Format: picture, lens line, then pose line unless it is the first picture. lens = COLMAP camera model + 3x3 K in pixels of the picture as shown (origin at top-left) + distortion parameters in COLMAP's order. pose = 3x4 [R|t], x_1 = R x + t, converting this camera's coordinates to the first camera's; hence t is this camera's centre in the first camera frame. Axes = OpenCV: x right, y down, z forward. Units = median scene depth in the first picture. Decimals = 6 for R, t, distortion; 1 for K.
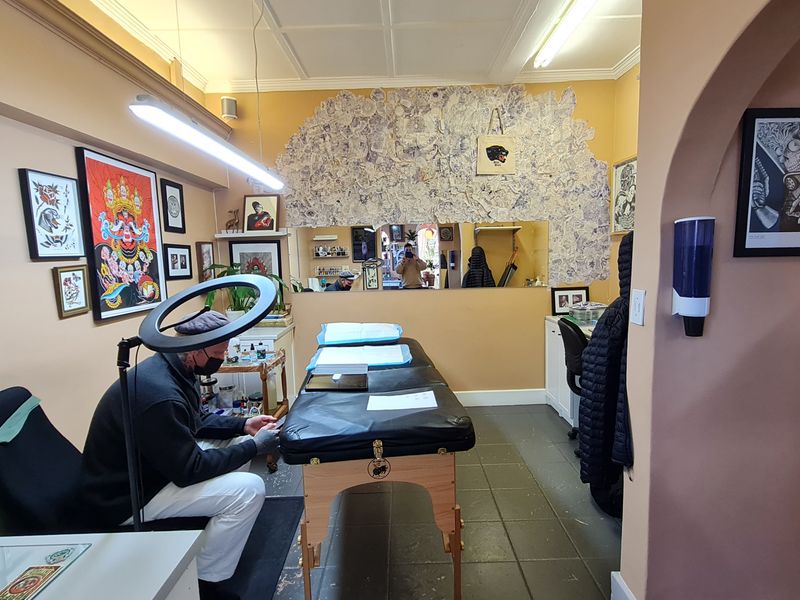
lens RADIAL K [[429.4, 0, 403.5], [0, 429.4, 302.1], [0, 0, 1]] dist [0.004145, 0.000196]
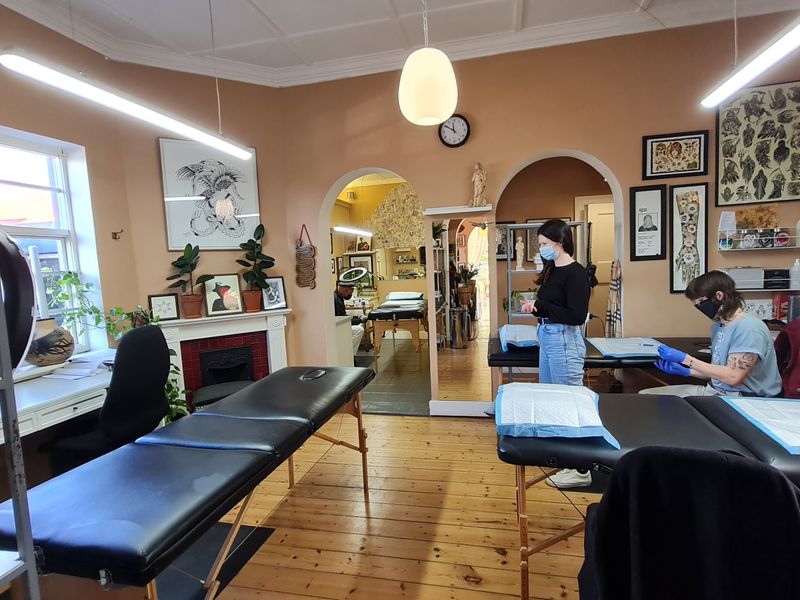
lens RADIAL K [[429.4, 0, 400.2], [0, 429.4, 299.6], [0, 0, 1]] dist [0.004145, 0.000196]
pose [[0.972621, 0.003804, -0.232367, 0.334821], [-0.007591, 0.999853, -0.015402, 0.105050], [0.232274, 0.016744, 0.972506, -1.007179]]
